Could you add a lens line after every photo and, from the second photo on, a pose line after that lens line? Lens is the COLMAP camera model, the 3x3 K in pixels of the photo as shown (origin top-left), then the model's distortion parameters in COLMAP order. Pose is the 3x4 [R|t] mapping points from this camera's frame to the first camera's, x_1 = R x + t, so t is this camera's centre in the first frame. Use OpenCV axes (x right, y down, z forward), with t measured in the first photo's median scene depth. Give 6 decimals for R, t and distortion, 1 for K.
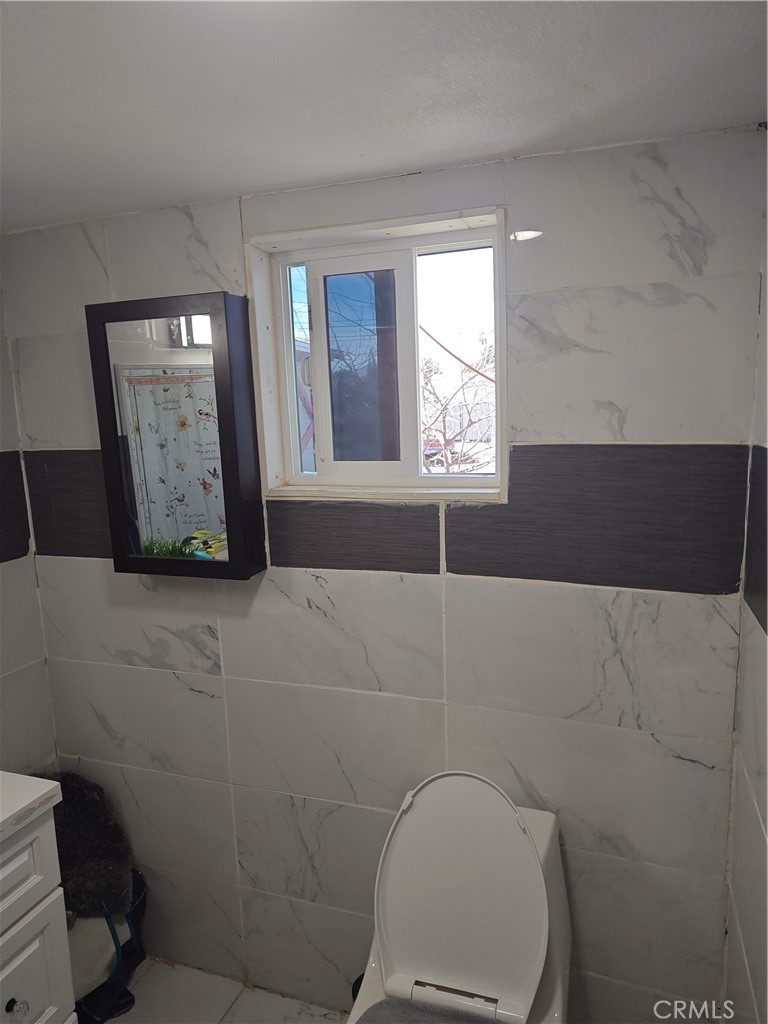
lens RADIAL K [[698.0, 0, 372.8], [0, 698.0, 504.3], [0, 0, 1]] dist [0.023211, -0.023663]
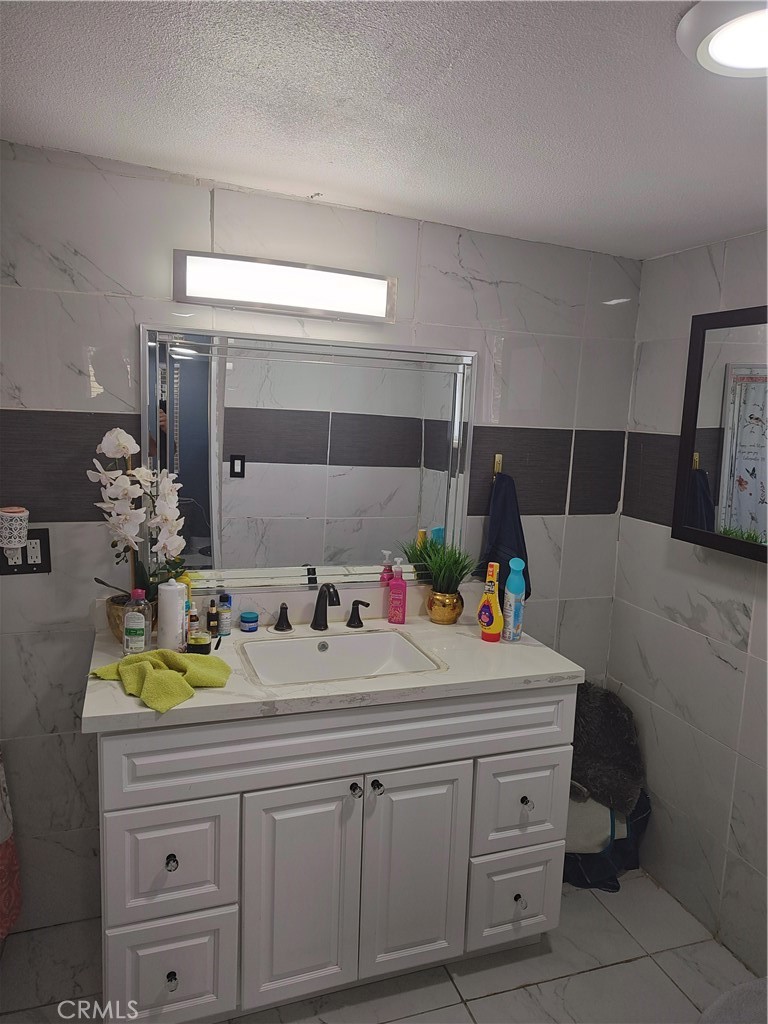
lens RADIAL K [[698.0, 0, 387.8], [0, 698.0, 506.0], [0, 0, 1]] dist [0.023211, -0.023663]
pose [[0.645576, 0.175900, -0.743163, 0.187100], [-0.172463, 0.981554, 0.082508, 0.026519], [0.743968, 0.074903, 0.664004, -0.153036]]
